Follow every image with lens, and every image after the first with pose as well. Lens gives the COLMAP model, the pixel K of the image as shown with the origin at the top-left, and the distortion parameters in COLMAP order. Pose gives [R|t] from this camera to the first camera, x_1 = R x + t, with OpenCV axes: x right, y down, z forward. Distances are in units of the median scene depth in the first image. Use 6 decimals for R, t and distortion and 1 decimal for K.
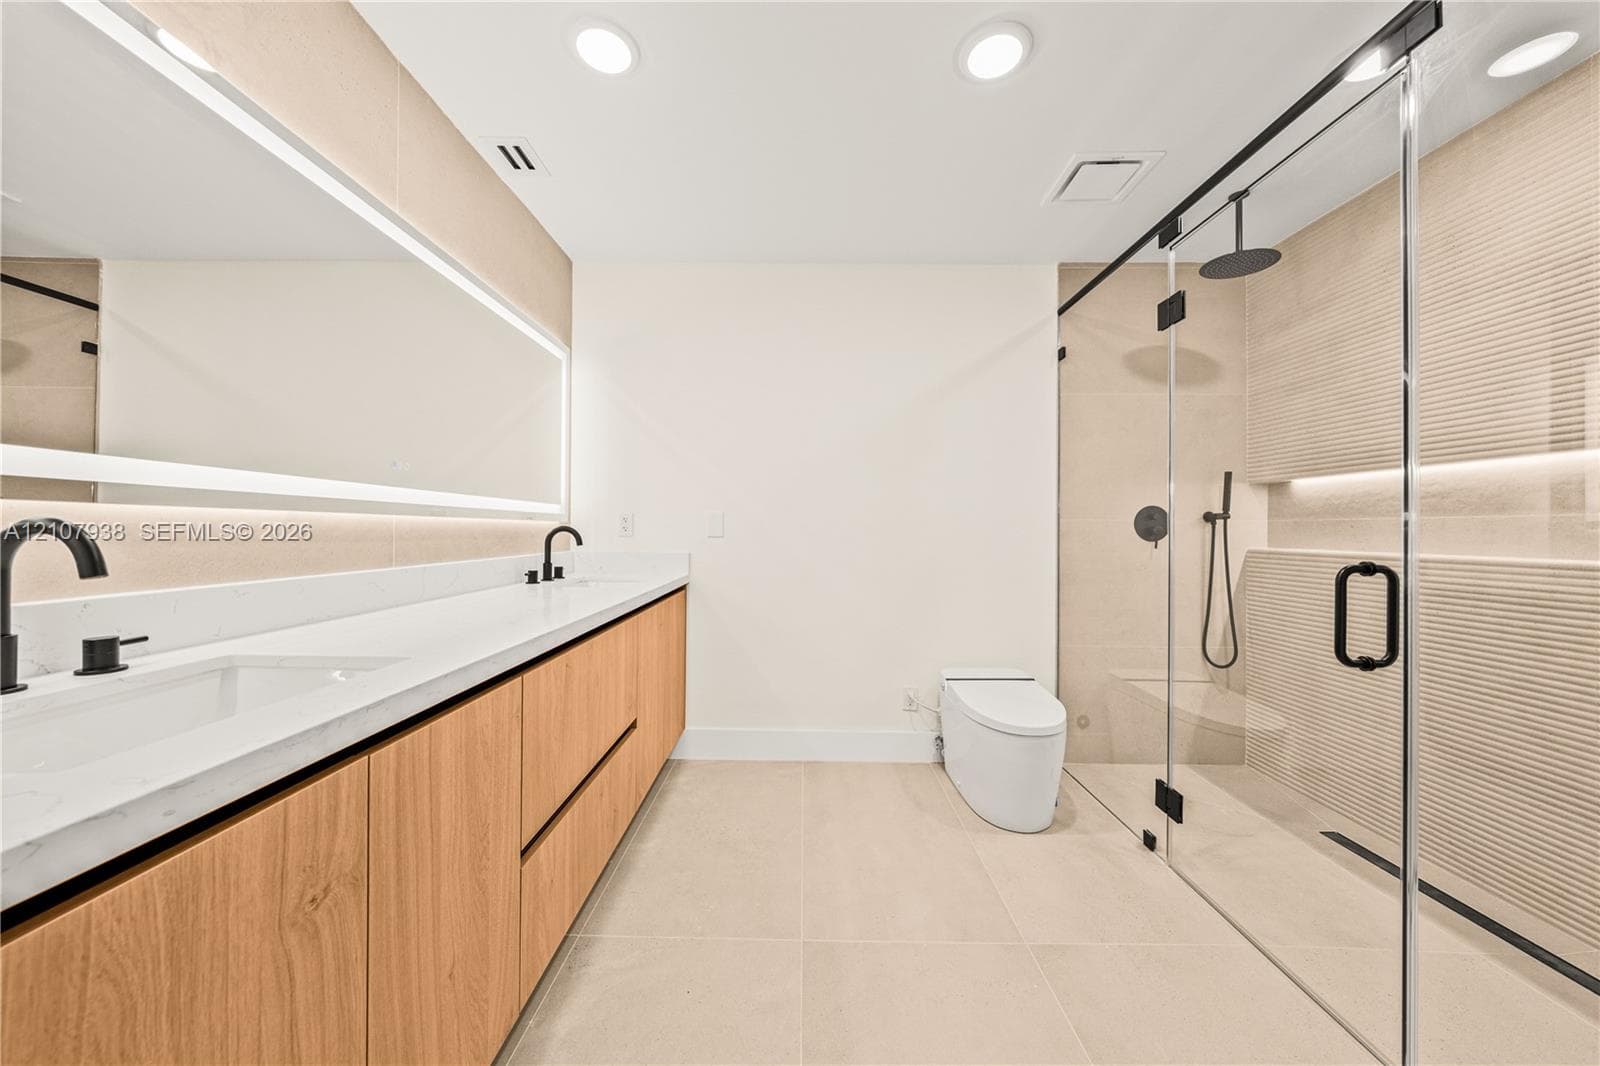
lens RADIAL K [[549.6, 0, 800.7], [0, 549.6, 530.5], [0, 0, 1]] dist [-0.001338, -0.000161]
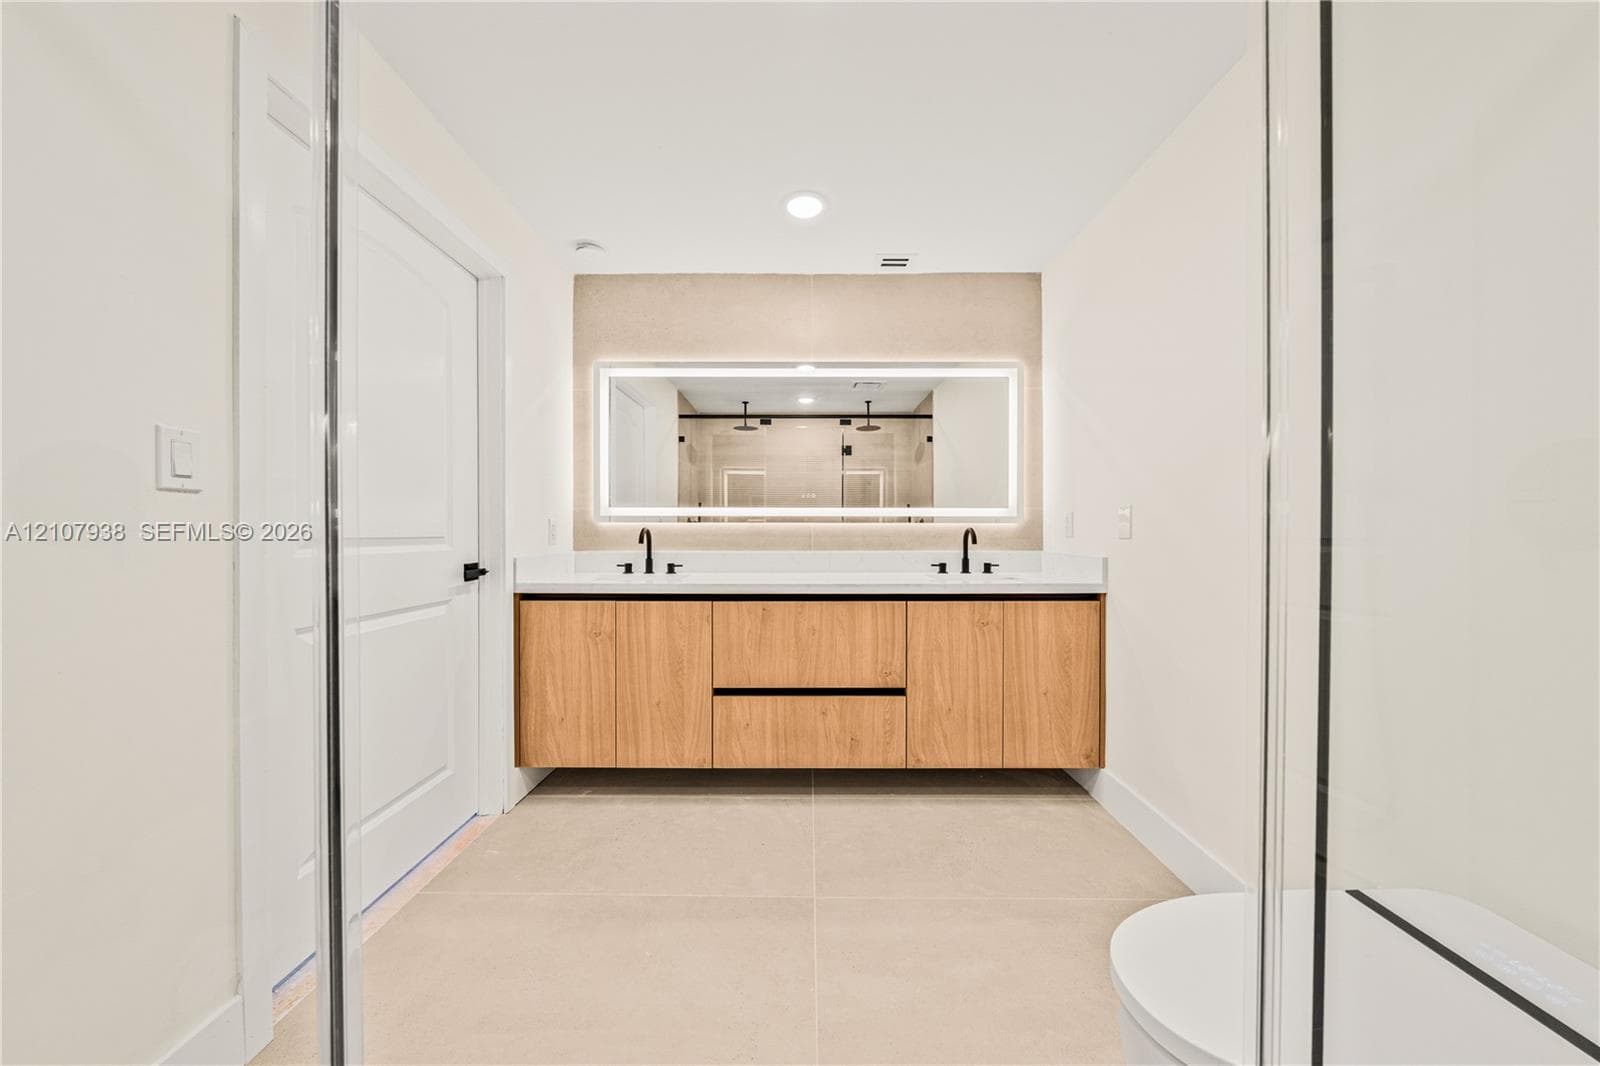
lens RADIAL K [[551.4, 0, 806.5], [0, 551.4, 539.8], [0, 0, 1]] dist [-0.001282, -0.000094]
pose [[0.004491, 0.003926, -0.999982, 0.744981], [-0.003270, 0.999987, 0.003911, 0.015296], [0.999985, 0.003253, 0.004504, 0.656025]]
